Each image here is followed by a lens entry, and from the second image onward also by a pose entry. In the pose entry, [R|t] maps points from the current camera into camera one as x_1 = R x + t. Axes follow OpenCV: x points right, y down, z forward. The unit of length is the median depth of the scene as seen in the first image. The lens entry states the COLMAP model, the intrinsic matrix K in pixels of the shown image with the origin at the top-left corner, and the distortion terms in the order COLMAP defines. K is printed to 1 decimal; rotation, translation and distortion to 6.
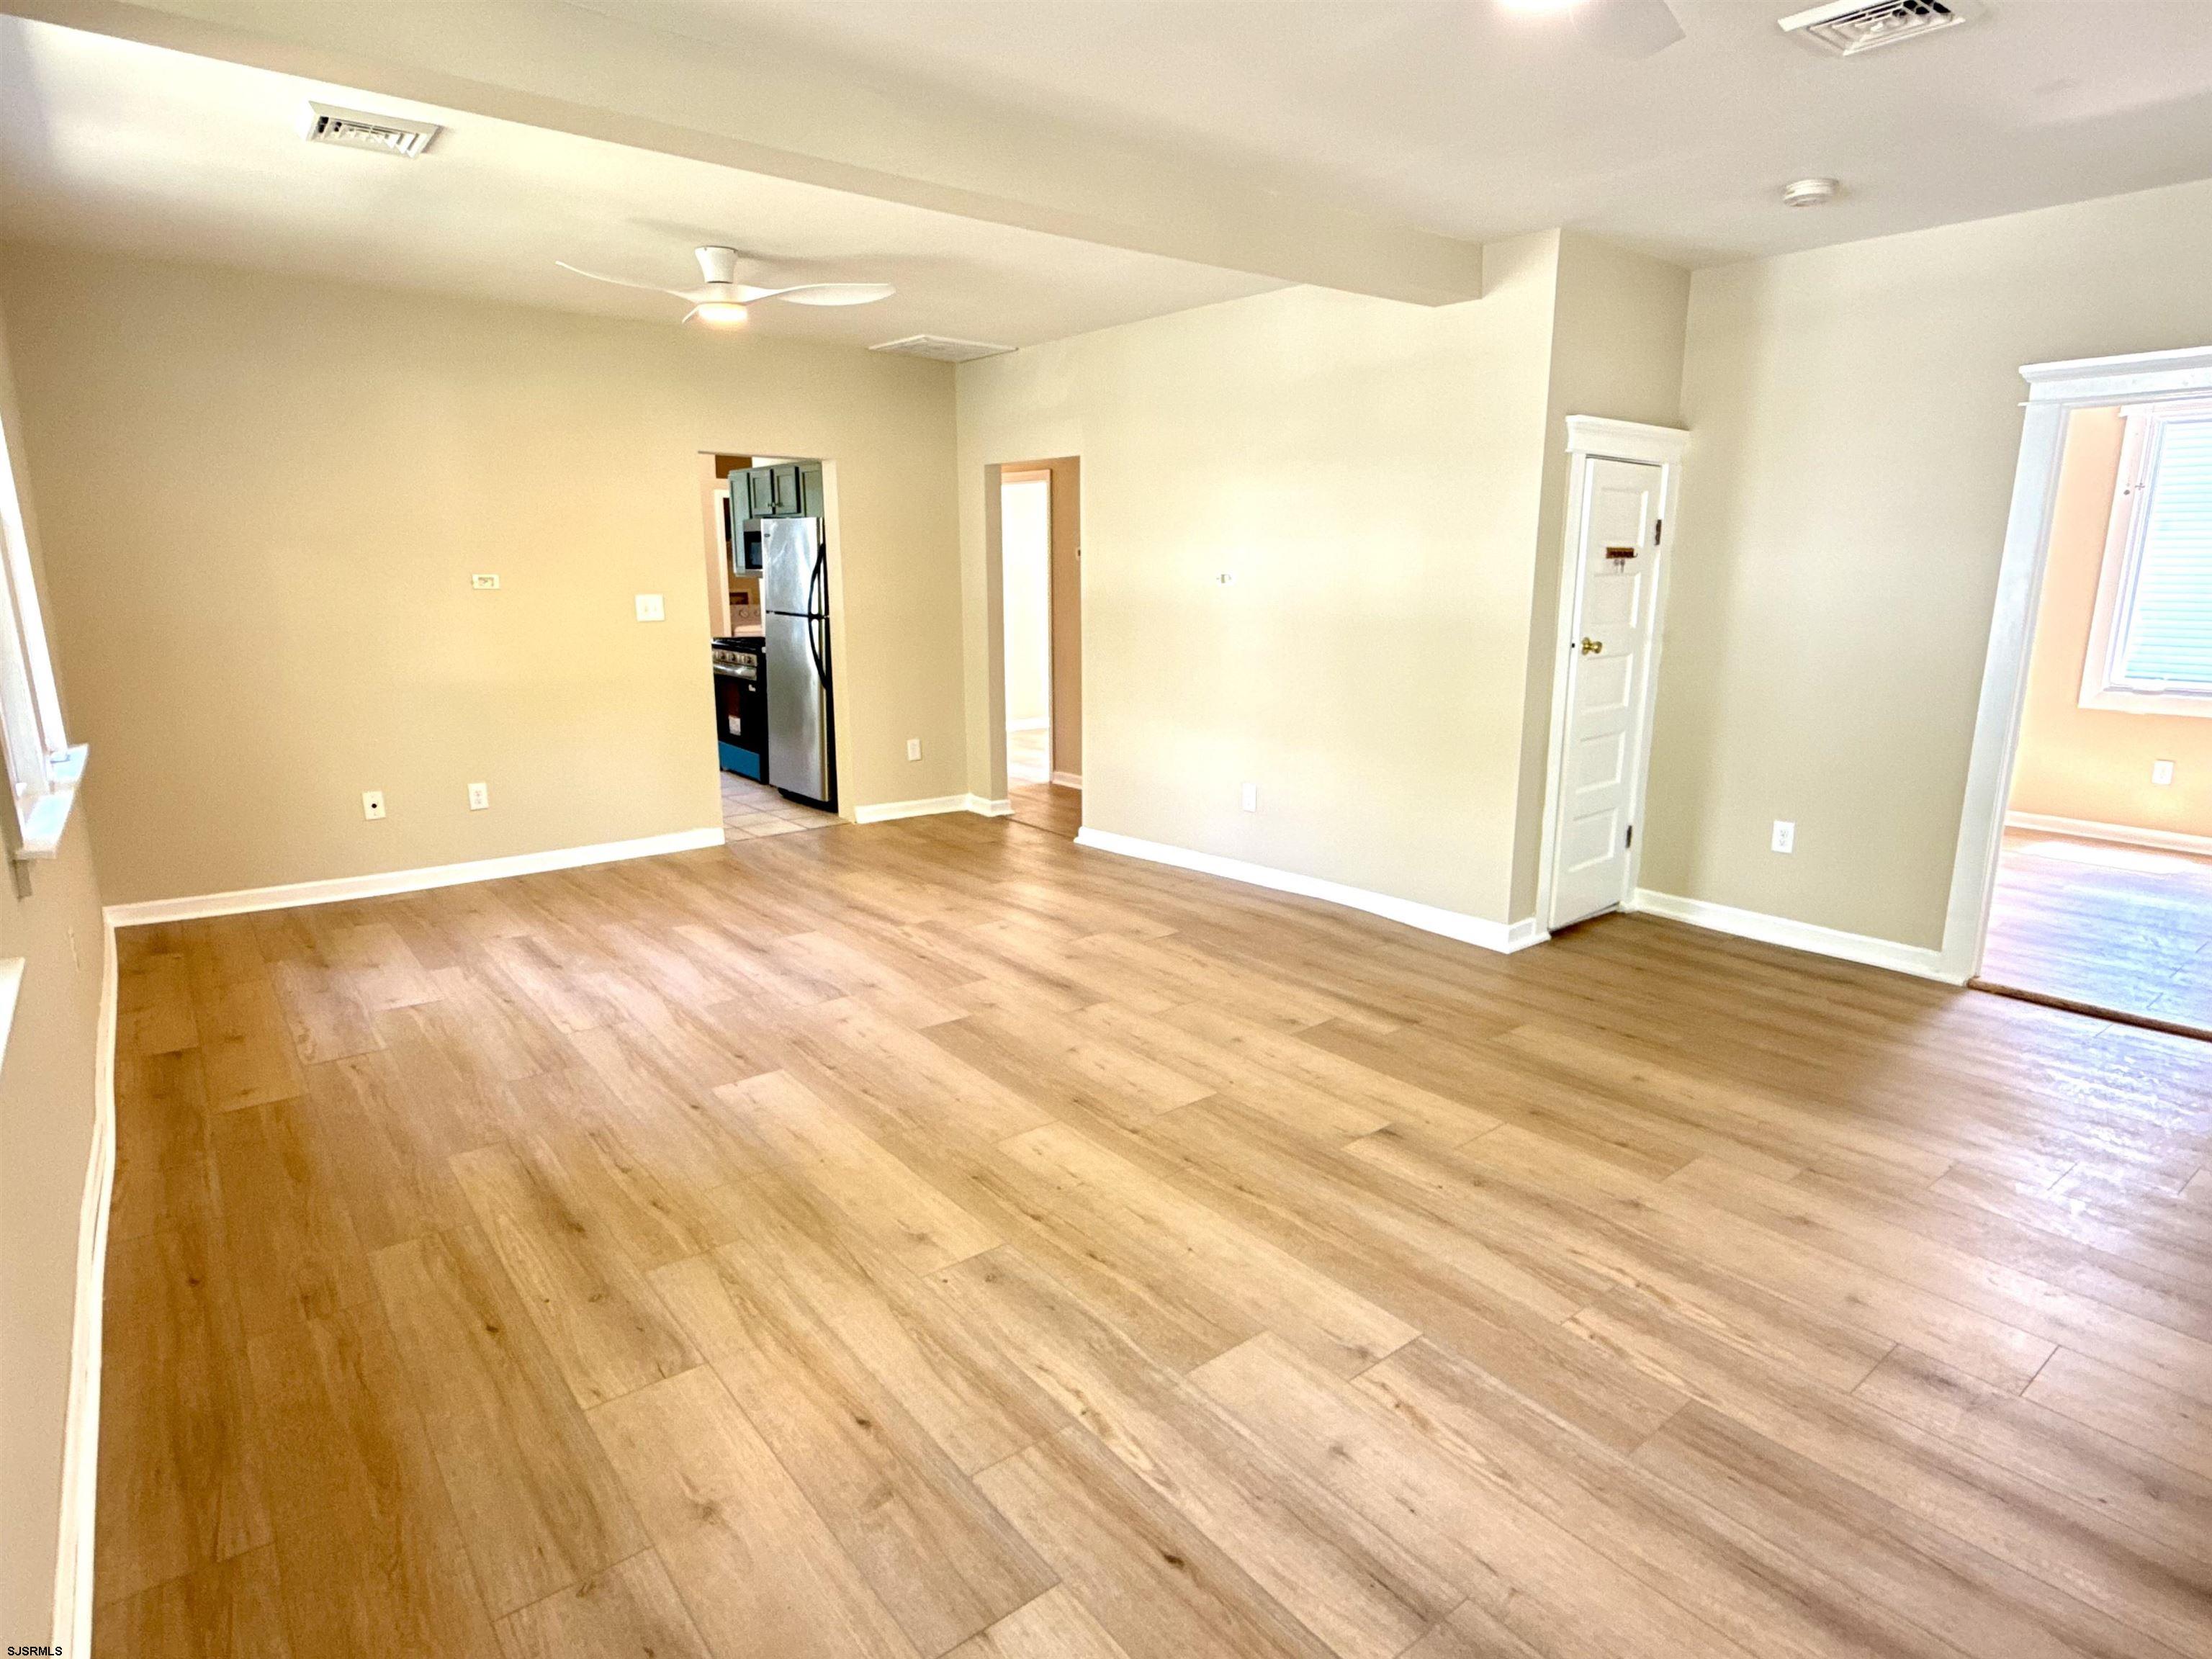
lens RADIAL K [[1213.3, 0, 1109.5], [0, 1213.3, 833.8], [0, 0, 1]] dist [-0.002913, -0.001138]
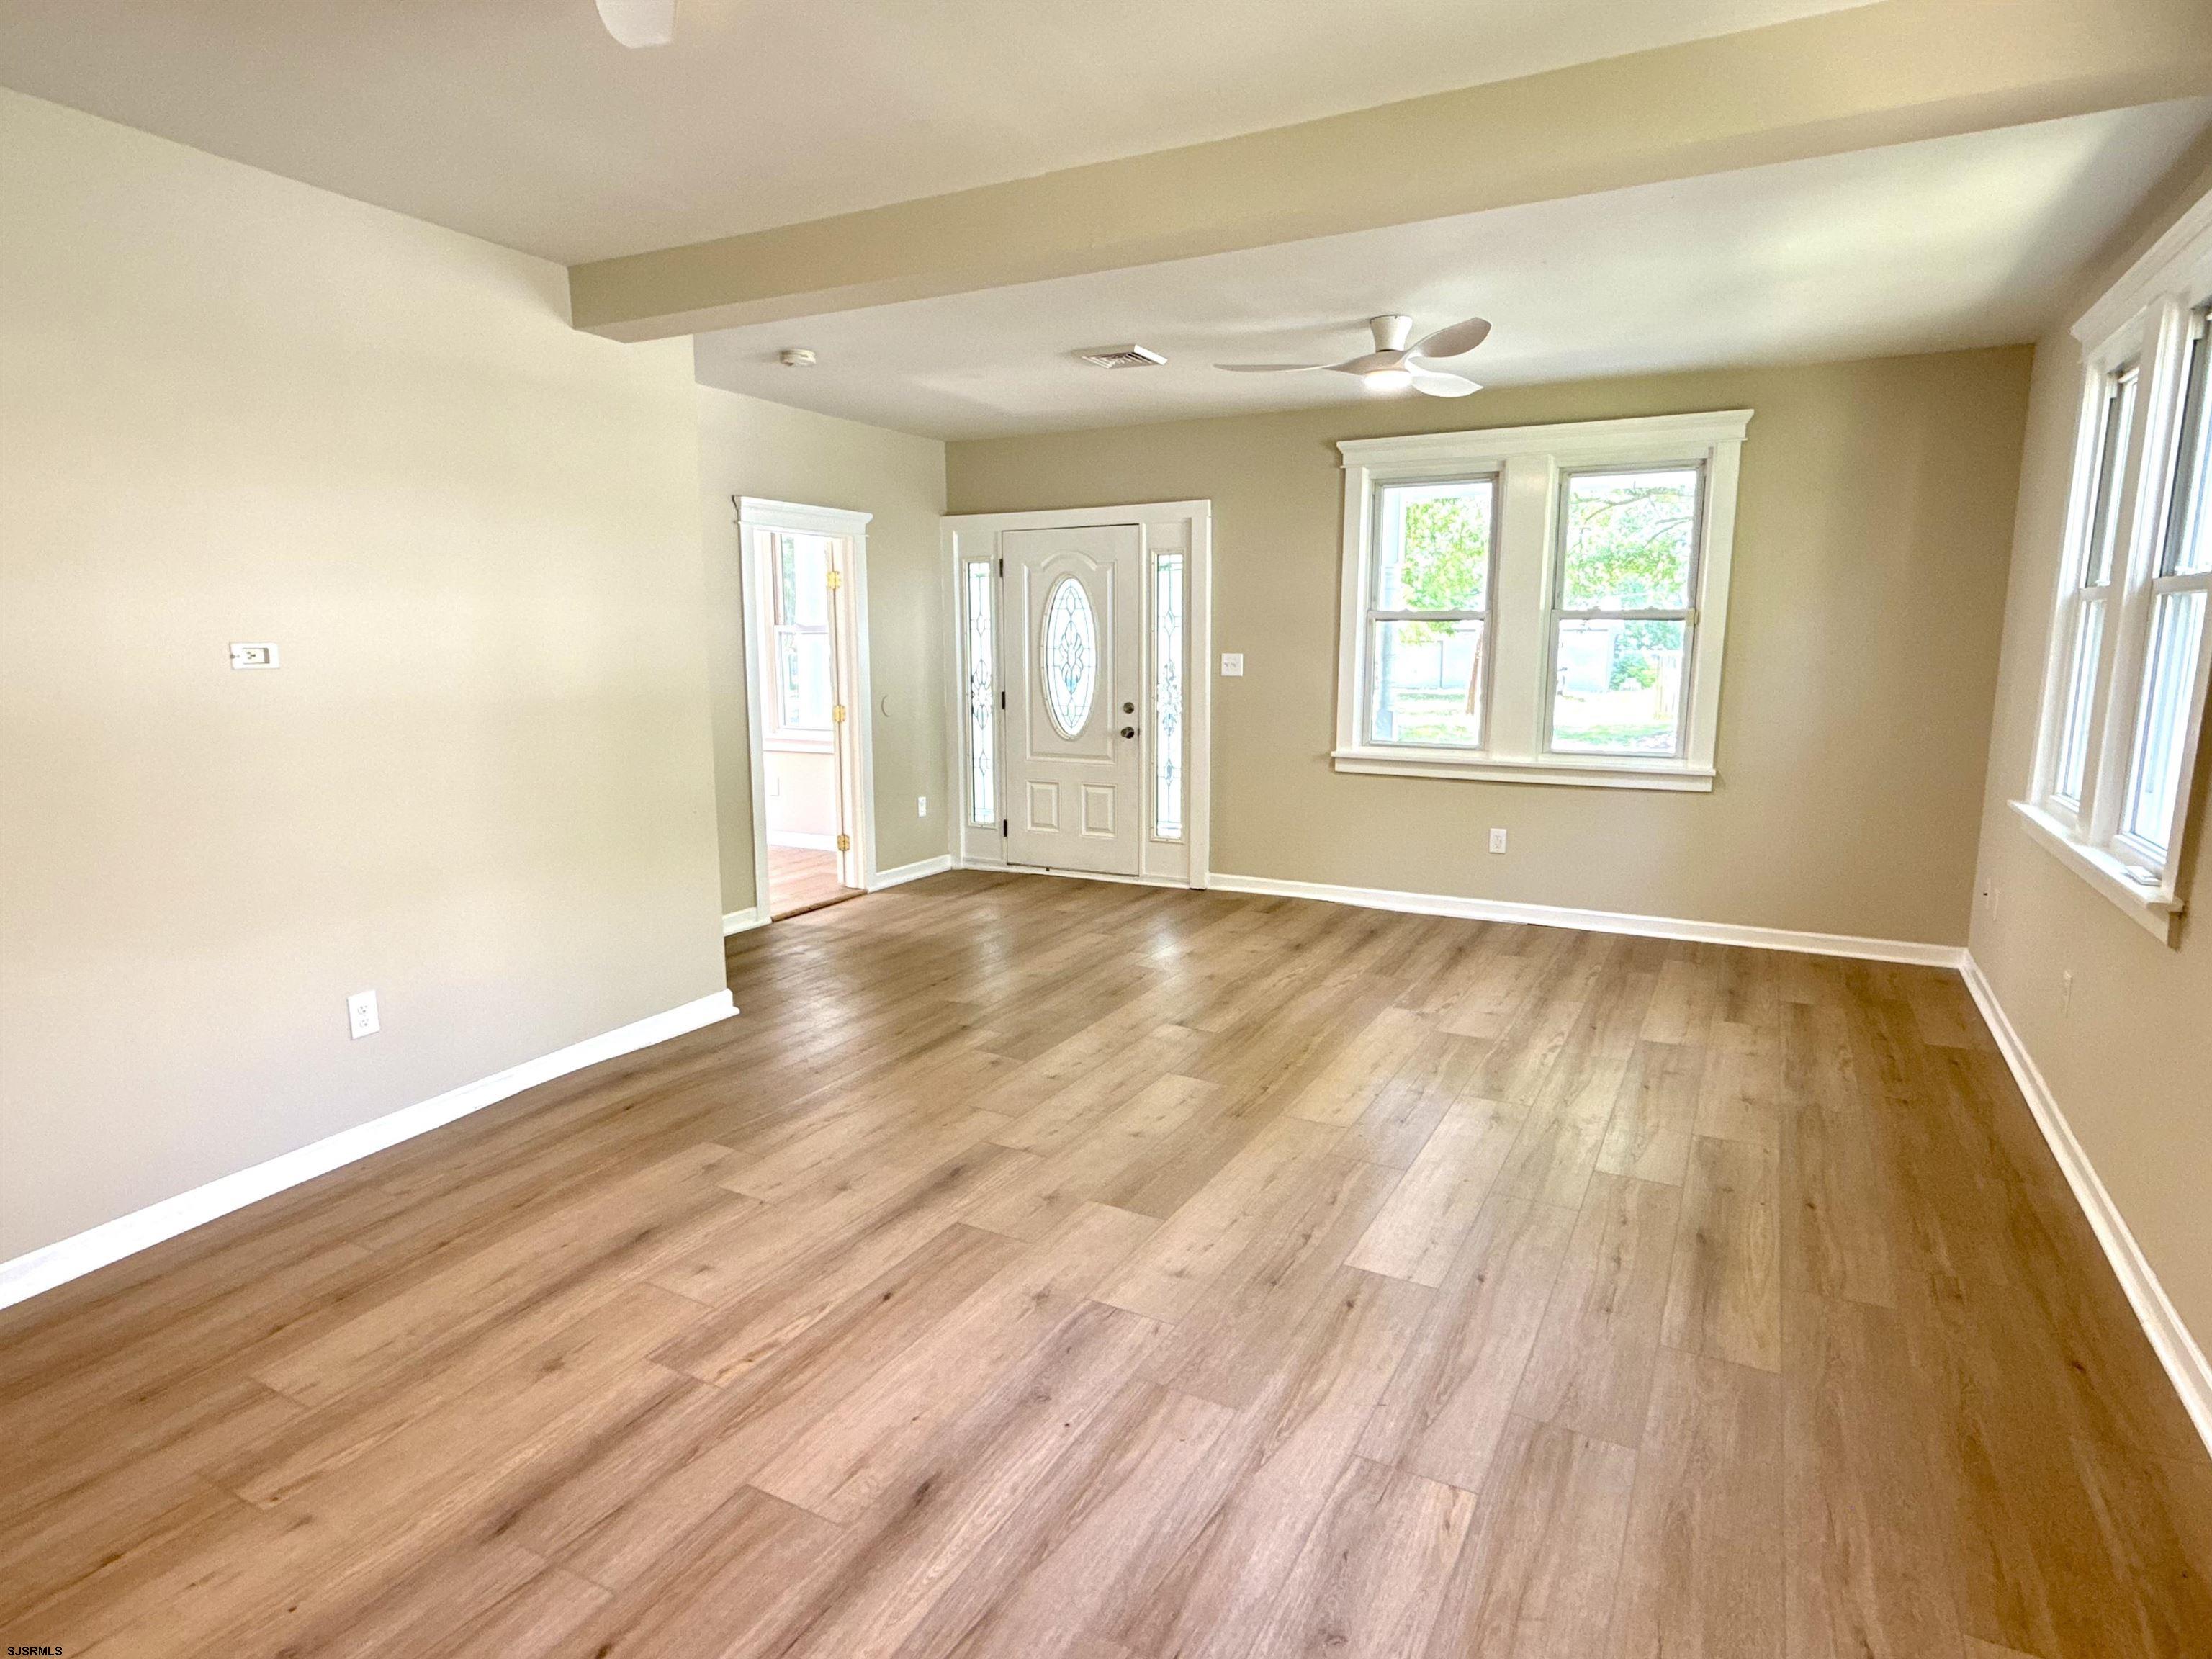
lens RADIAL K [[1213.3, 0, 1109.7], [0, 1213.3, 831.0], [0, 0, 1]] dist [-0.002913, -0.001138]
pose [[-0.394709, -0.148239, 0.906769, -0.893434], [0.201696, 0.948847, 0.242914, -0.297779], [-0.896395, 0.278772, -0.344620, 1.347893]]
